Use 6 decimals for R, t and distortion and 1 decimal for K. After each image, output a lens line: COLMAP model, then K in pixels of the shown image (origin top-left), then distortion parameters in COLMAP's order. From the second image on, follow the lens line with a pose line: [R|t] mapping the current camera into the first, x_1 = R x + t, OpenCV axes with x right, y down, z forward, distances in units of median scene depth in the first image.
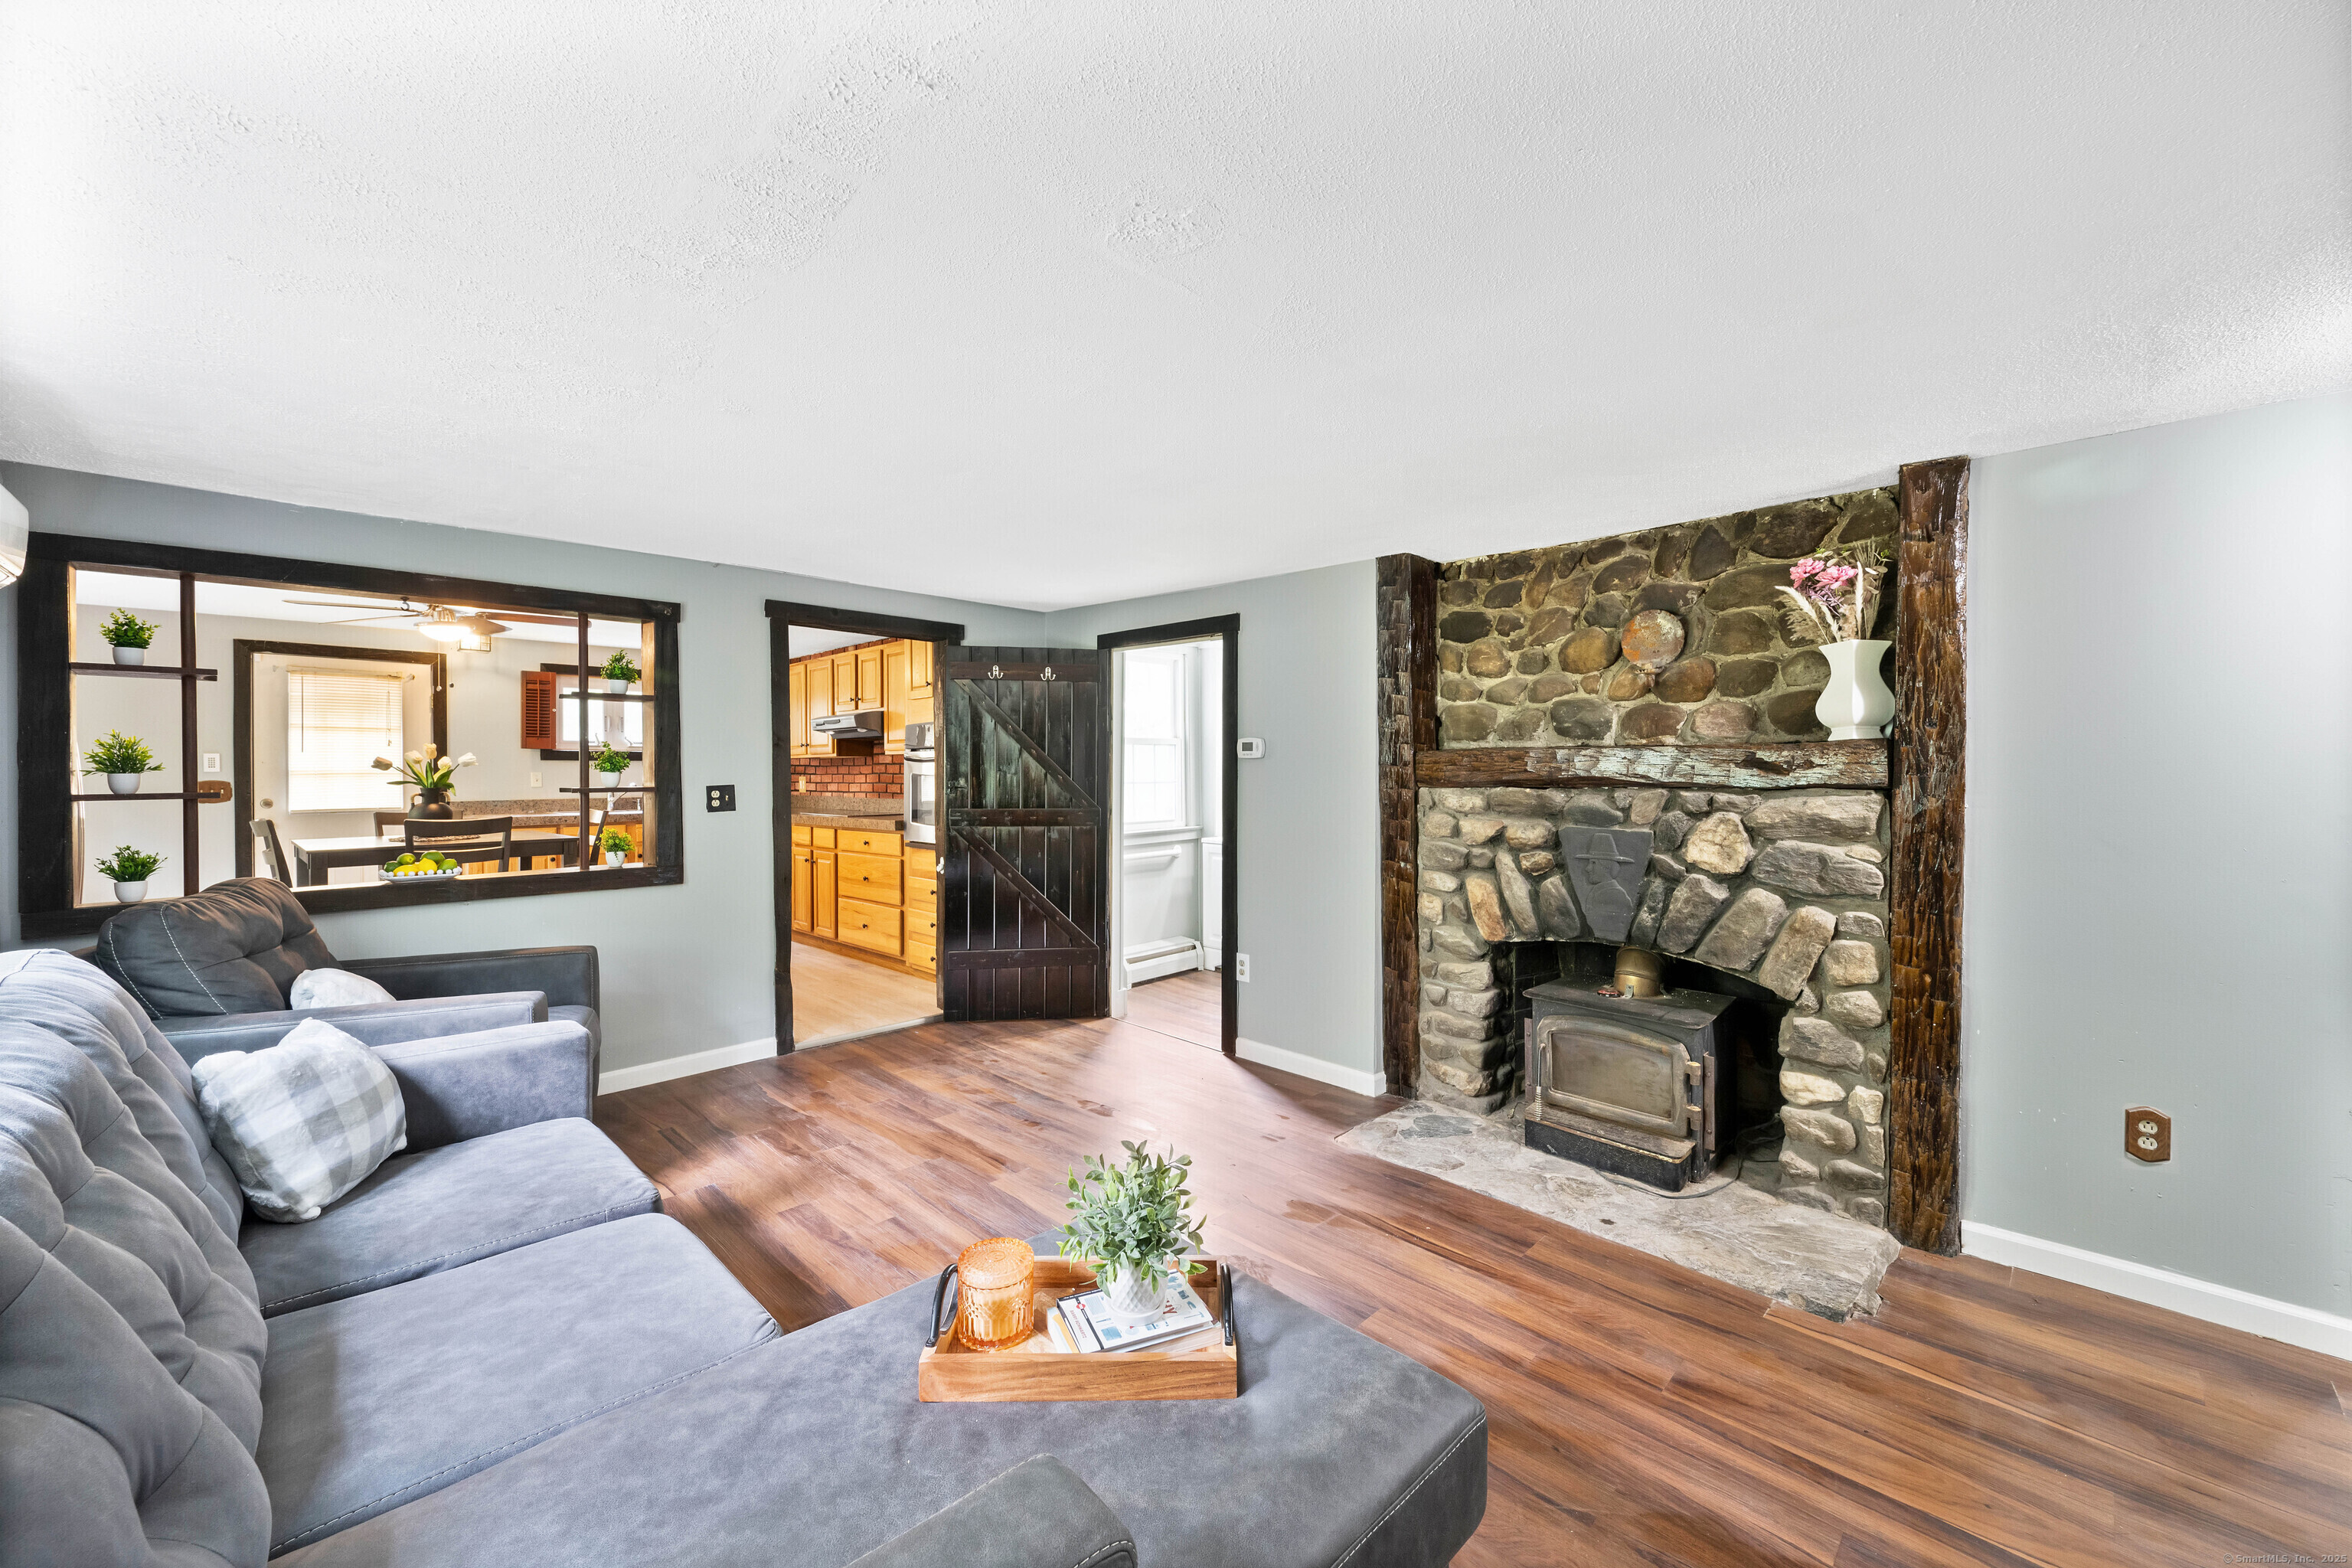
lens RADIAL K [[947.4, 0, 1155.2], [0, 947.4, 764.3], [0, 0, 1]] dist [0.002095, 0.000464]
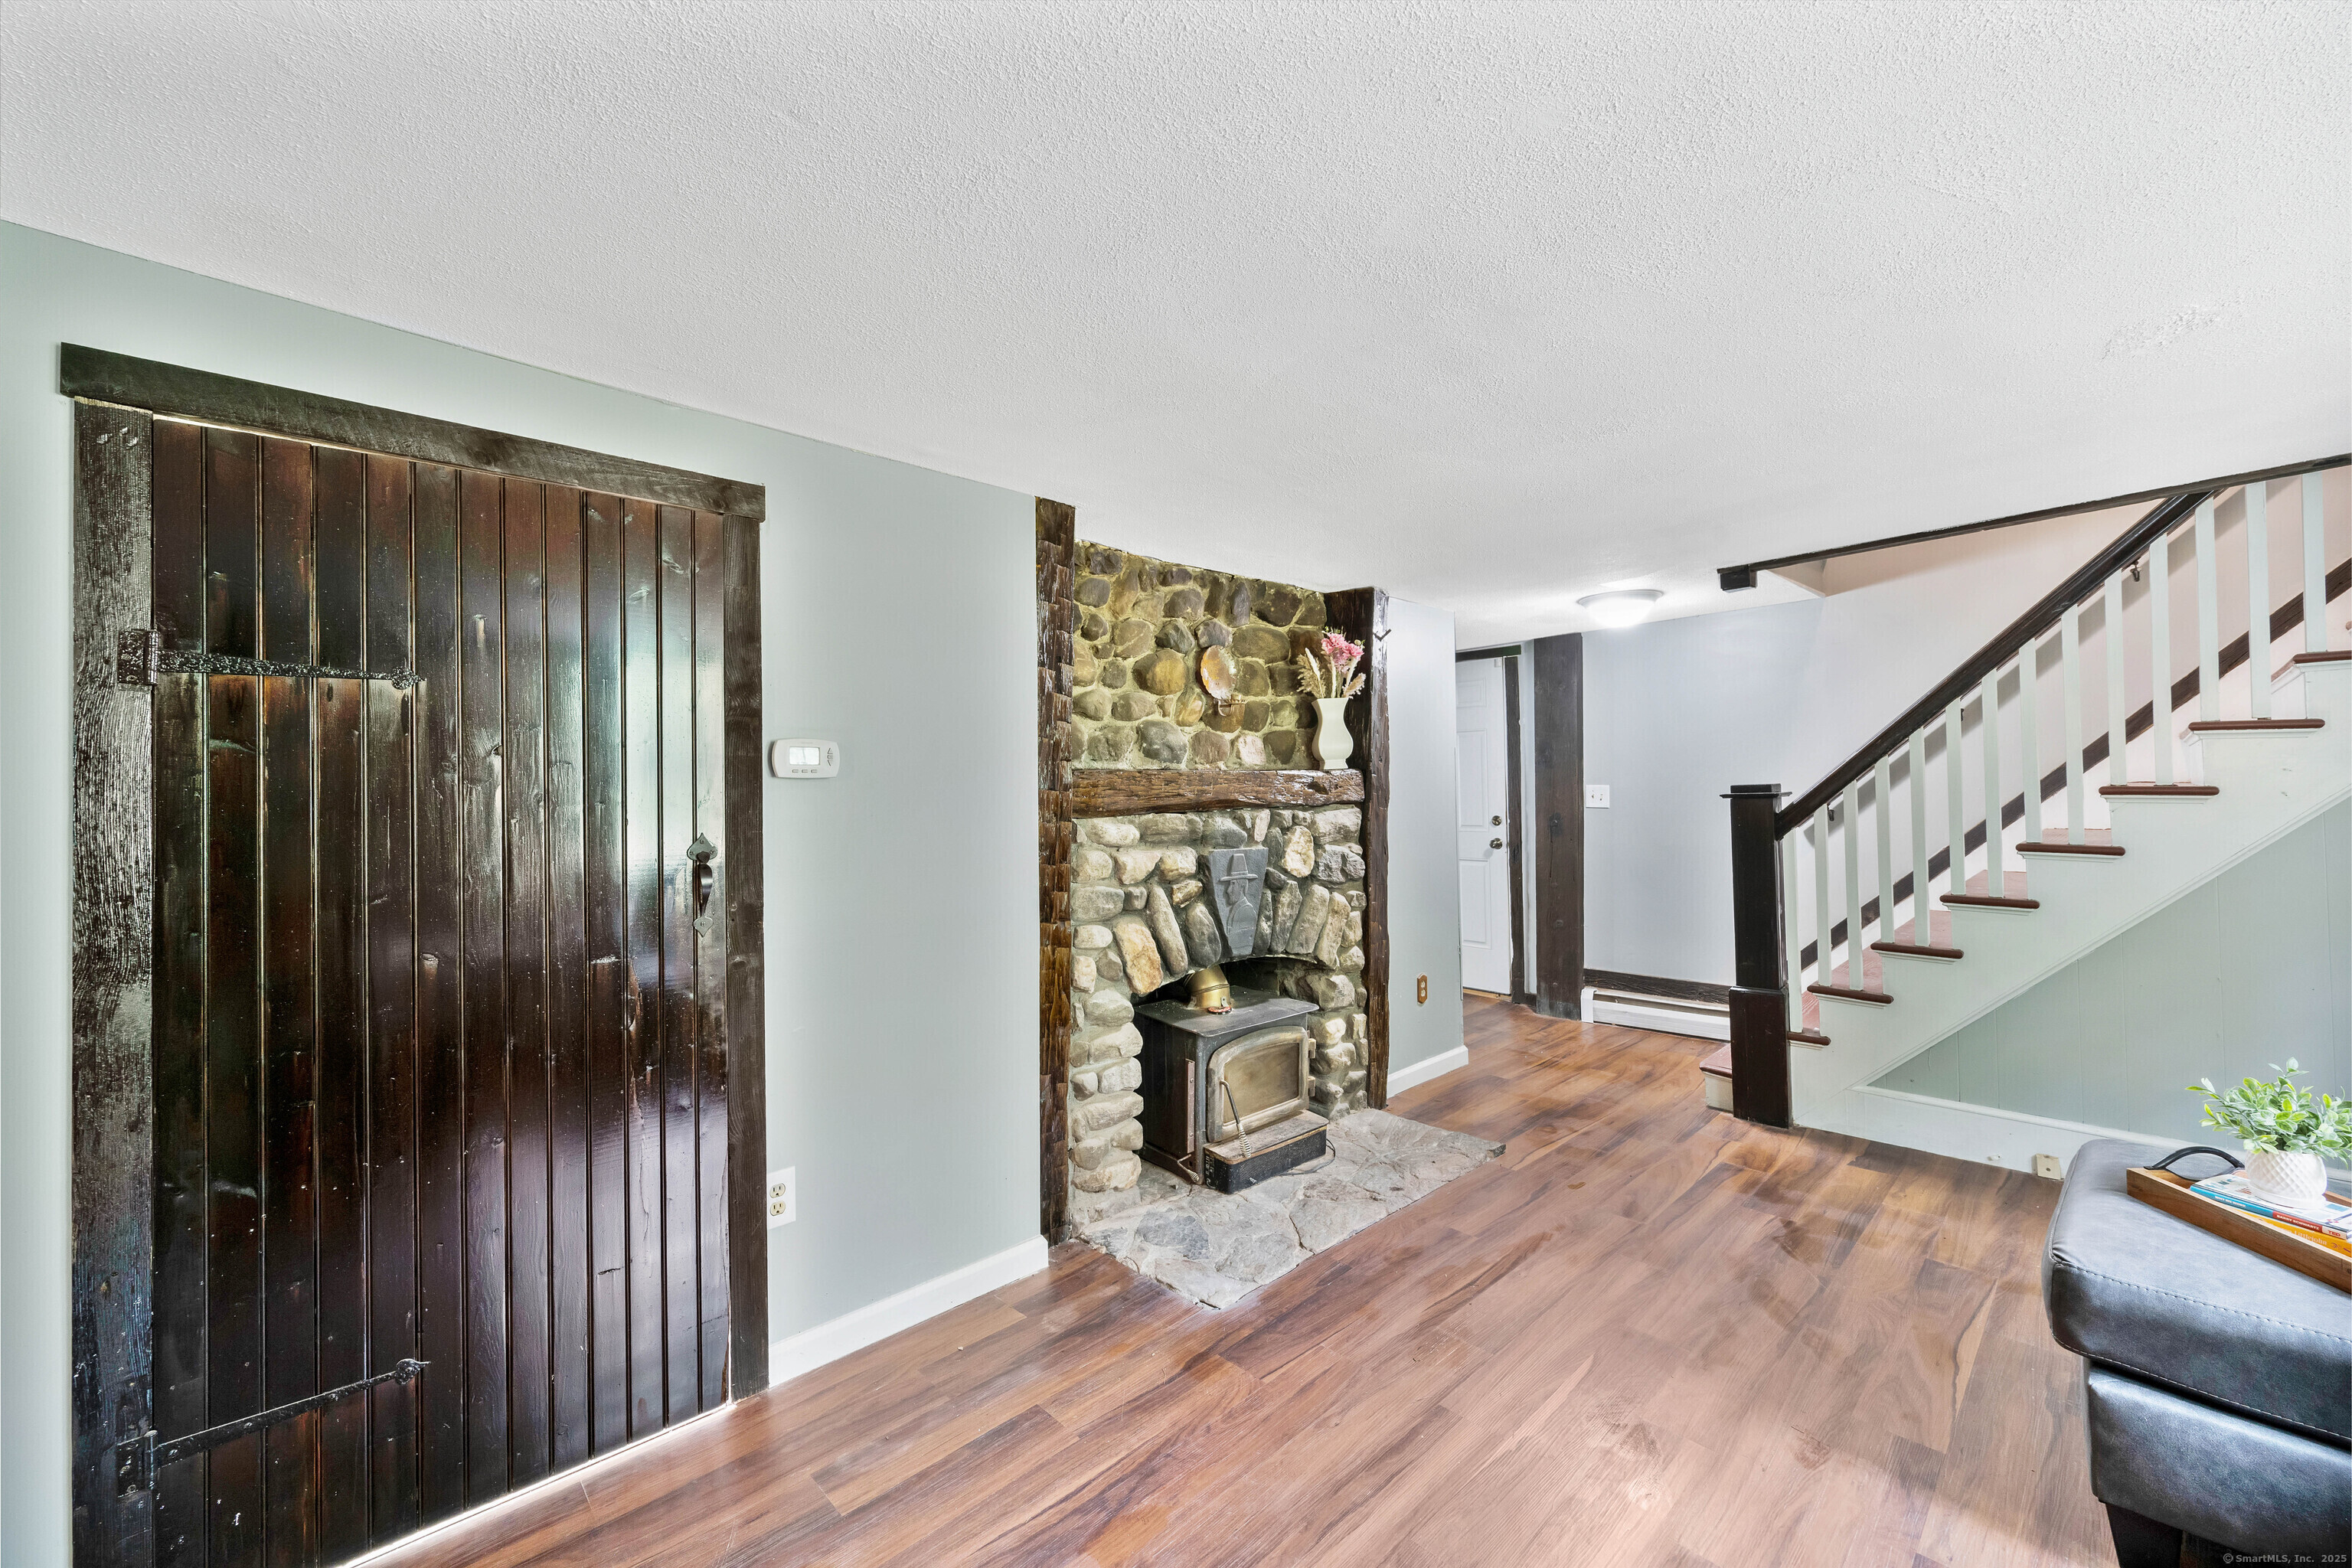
lens RADIAL K [[922.0, 0, 1179.4], [0, 922.0, 781.9], [0, 0, 1]] dist [-0.000473, 0.000022]
pose [[0.005973, 0.016393, 0.999848, -0.524729], [0.018002, 0.999702, -0.016498, 0.009625], [-0.999820, 0.018098, 0.005676, 1.036308]]
